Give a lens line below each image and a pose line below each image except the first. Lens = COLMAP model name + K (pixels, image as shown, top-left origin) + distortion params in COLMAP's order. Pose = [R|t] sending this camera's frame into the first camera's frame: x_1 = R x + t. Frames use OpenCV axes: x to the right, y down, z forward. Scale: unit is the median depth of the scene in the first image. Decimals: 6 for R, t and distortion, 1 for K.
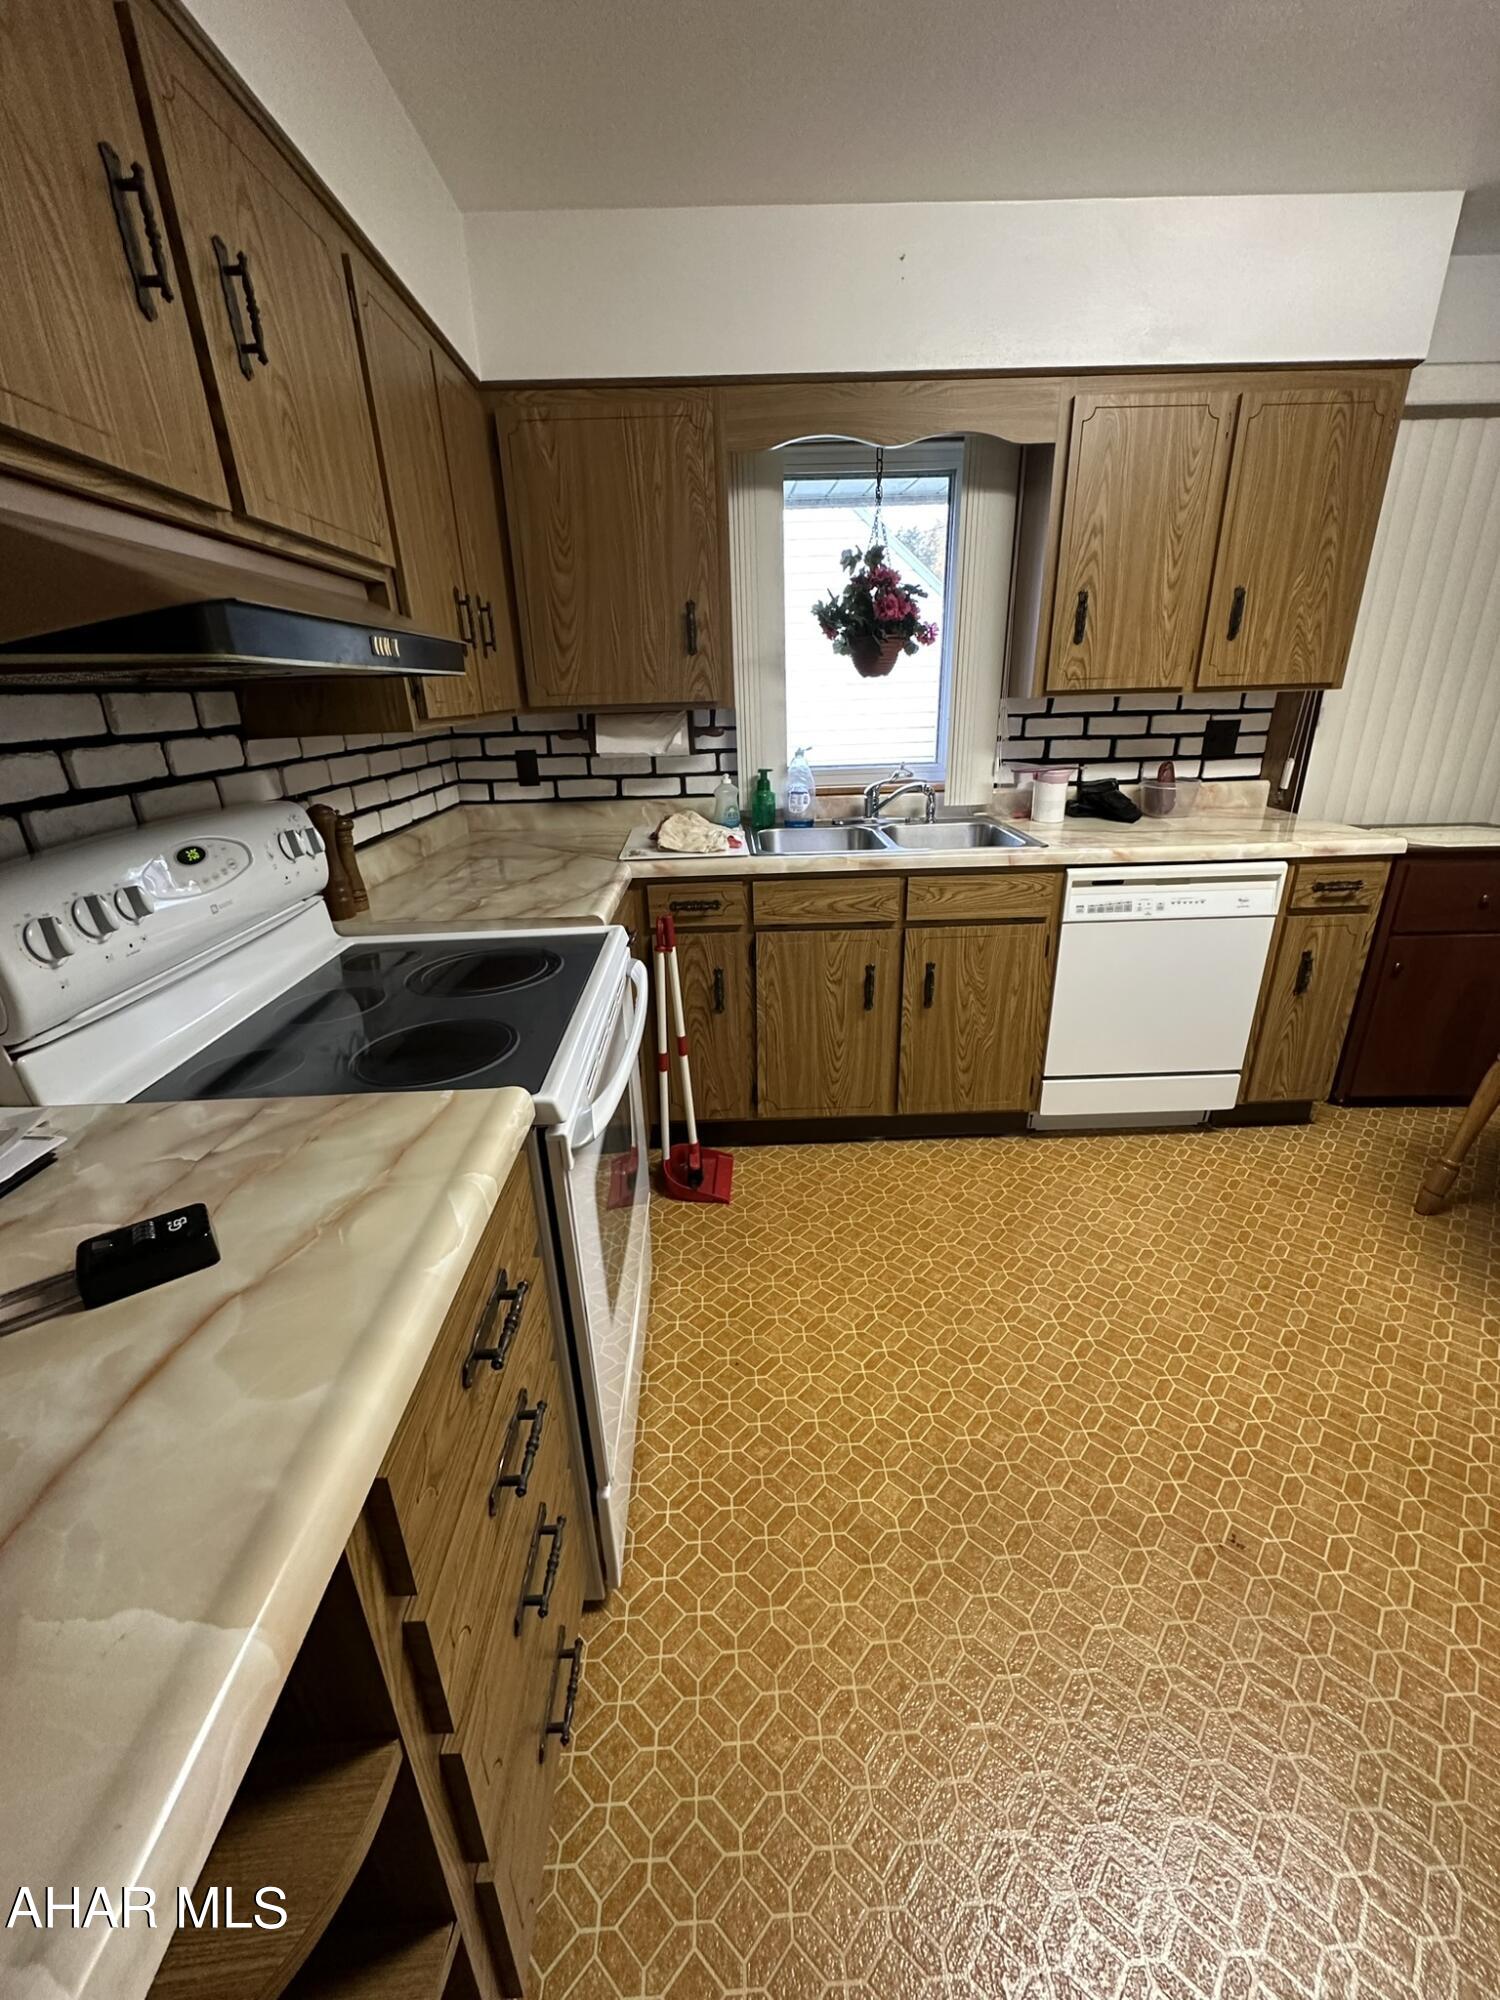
lens RADIAL K [[796.0, 0, 745.1], [0, 796.0, 997.9], [0, 0, 1]] dist [-0.001335, 0.000170]
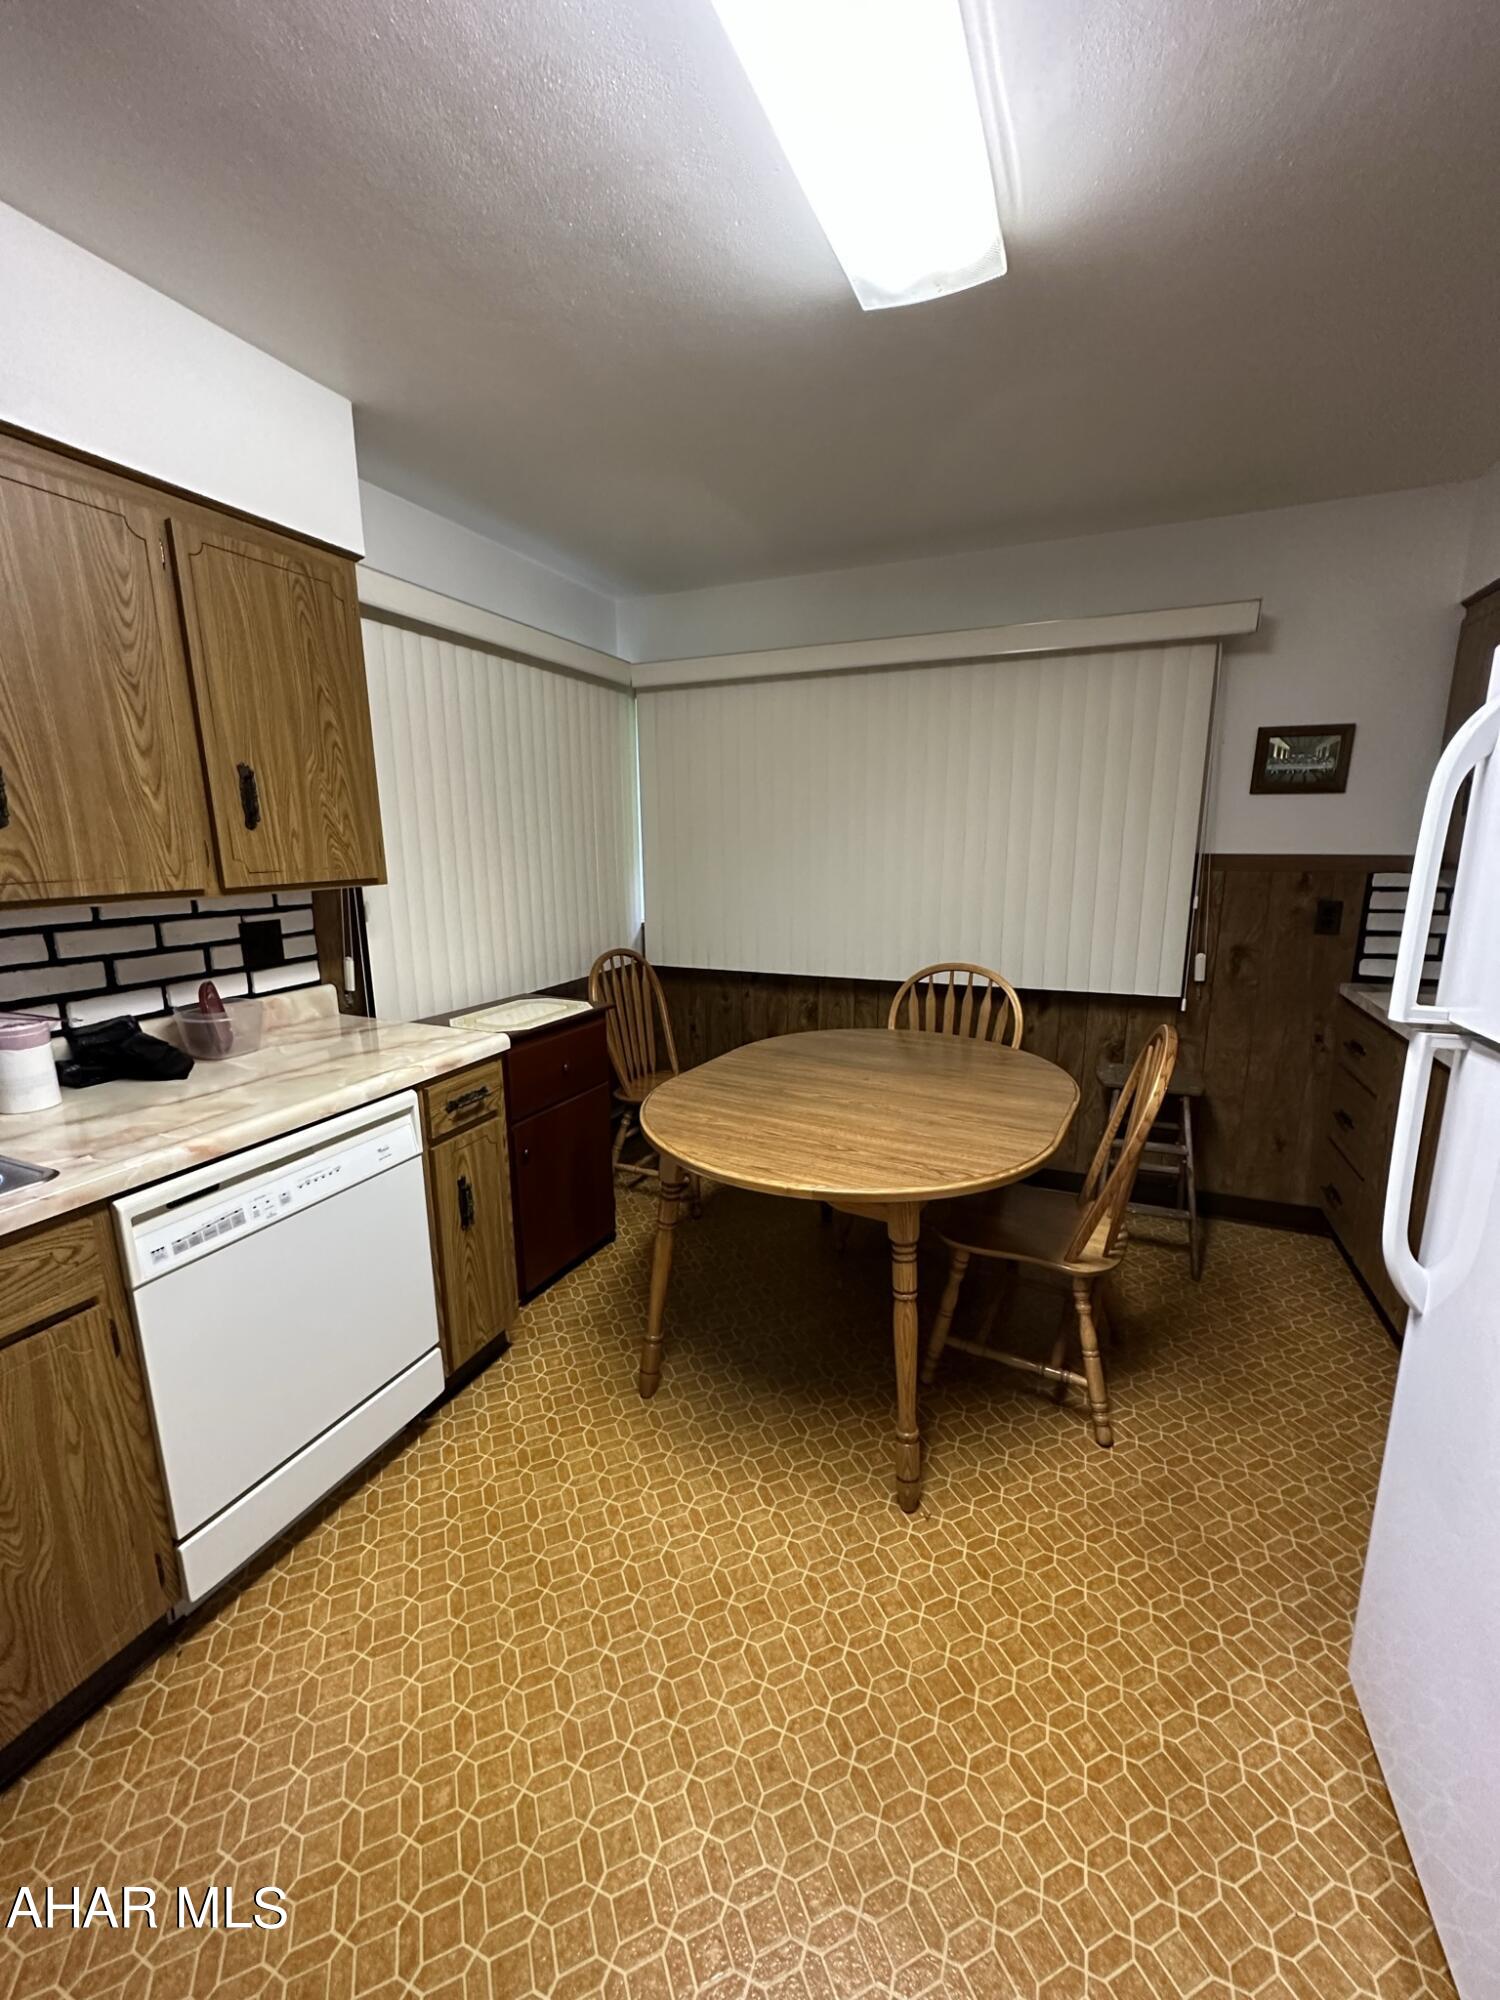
lens RADIAL K [[796.0, 0, 745.1], [0, 796.0, 997.9], [0, 0, 1]] dist [-0.001335, 0.000170]
pose [[0.422896, -0.158242, 0.892255, 0.106831], [0.327639, 0.944723, 0.012259, -0.152885], [-0.844874, 0.287154, 0.451366, 0.306152]]
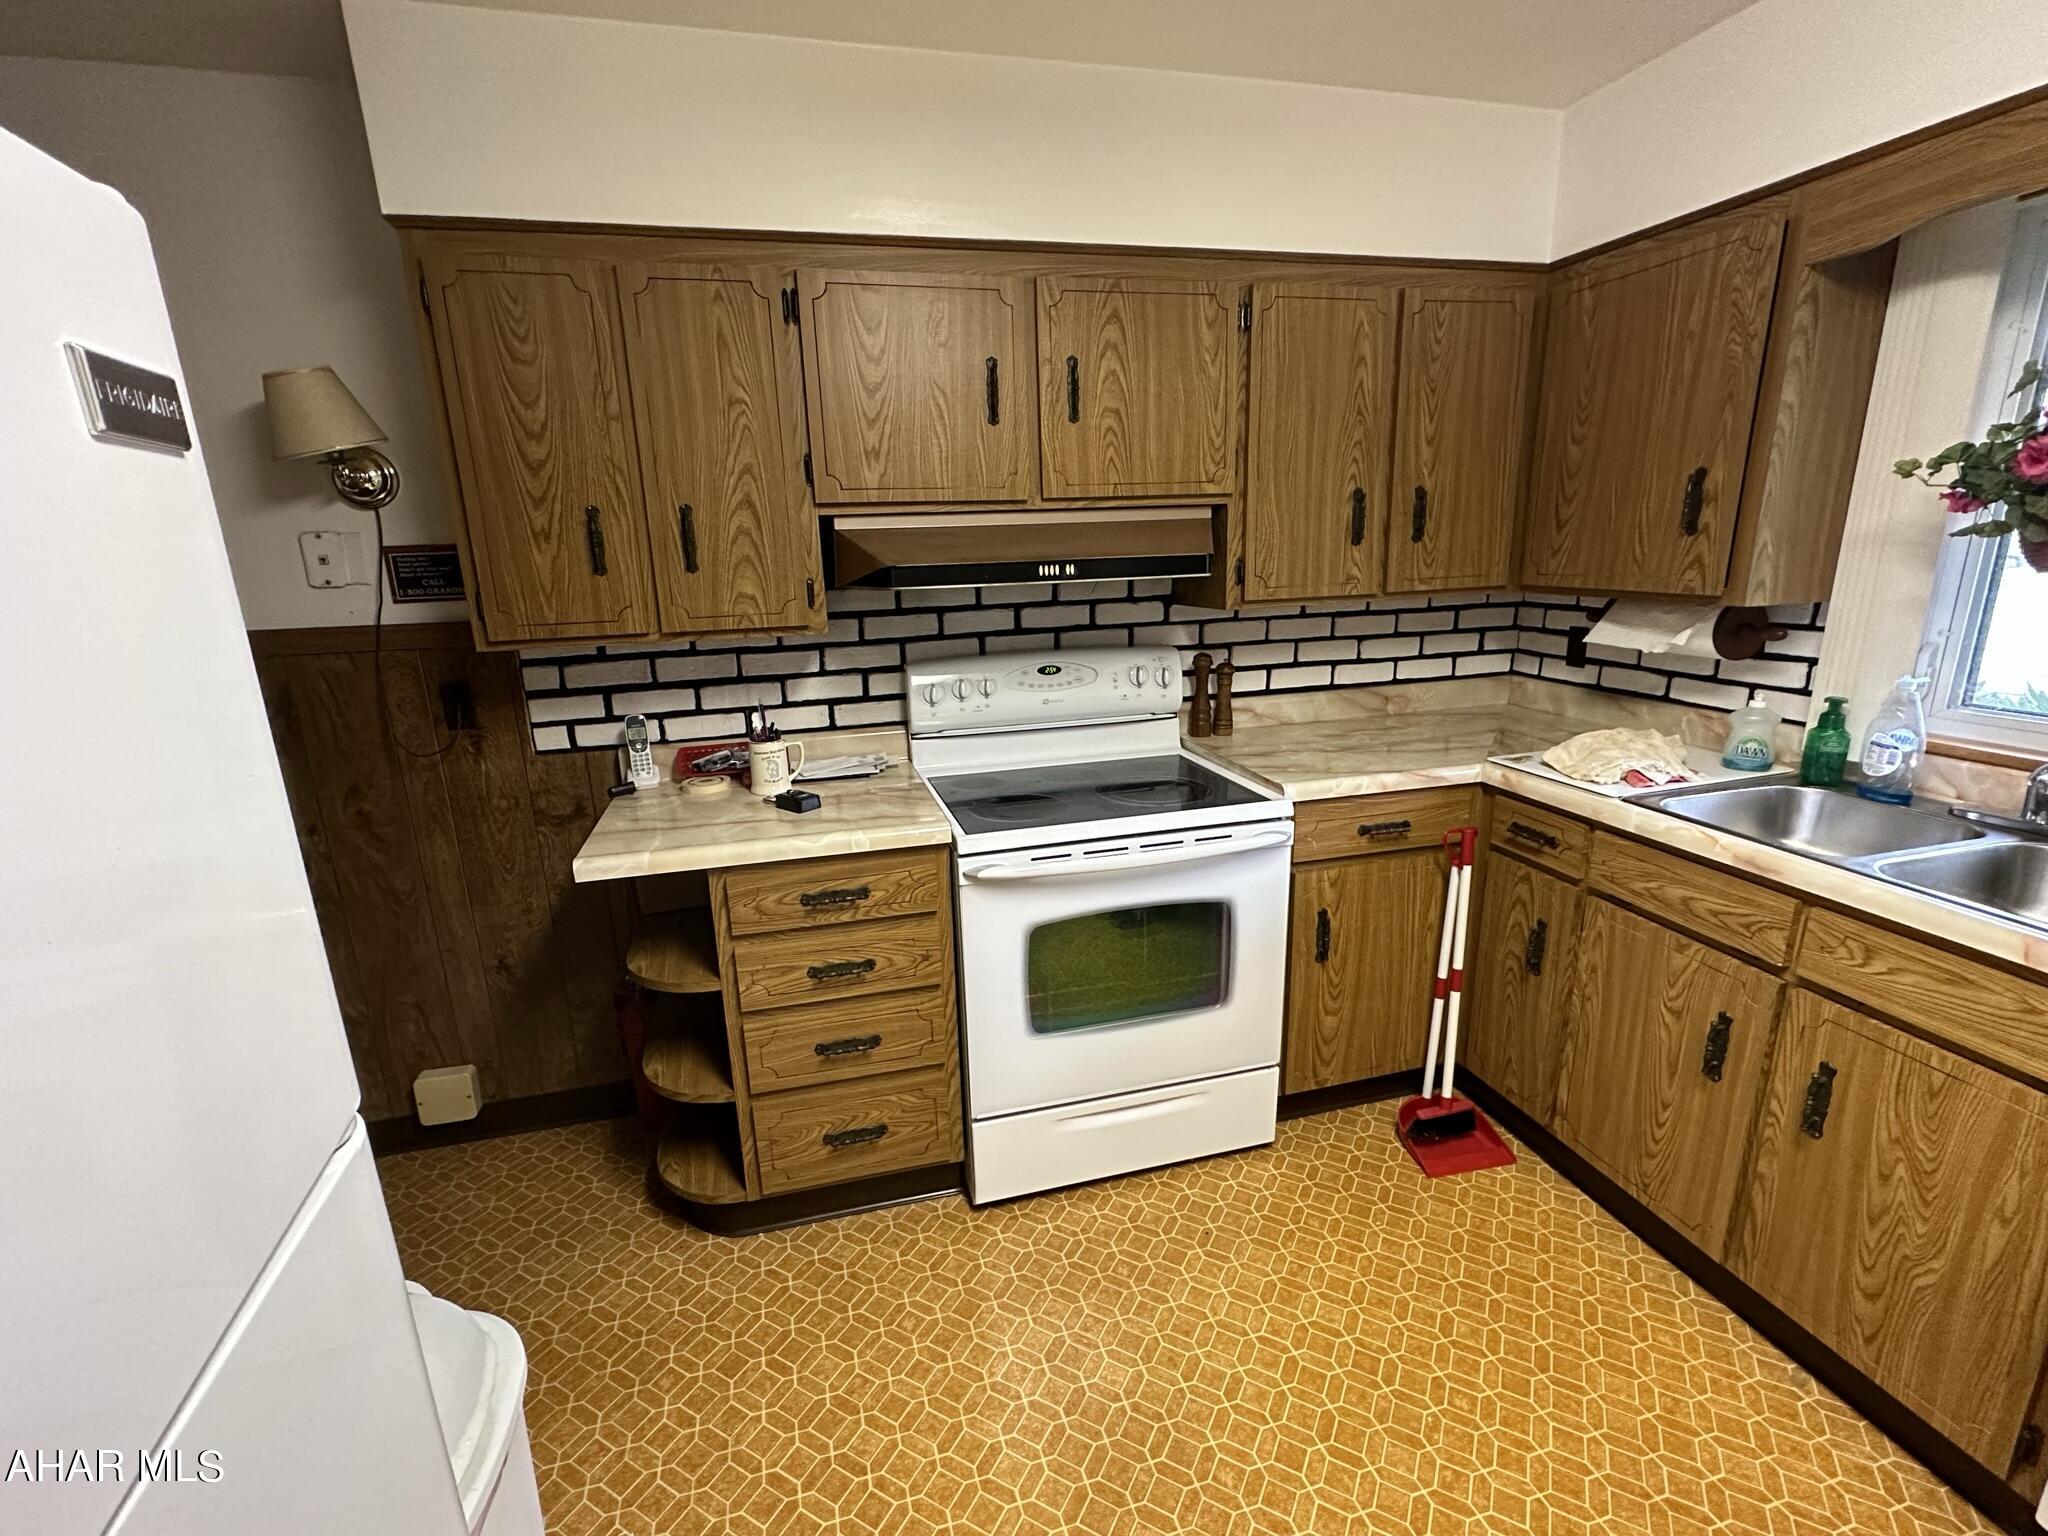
lens RADIAL K [[919.4, 0, 1018.4], [0, 919.4, 783.8], [0, 0, 1]] dist [-0.000834, -0.000245]
pose [[0.229297, 0.275227, -0.933634, 0.665858], [-0.329307, 0.924563, 0.191676, -0.166596], [0.915958, 0.263501, 0.302634, 0.206454]]
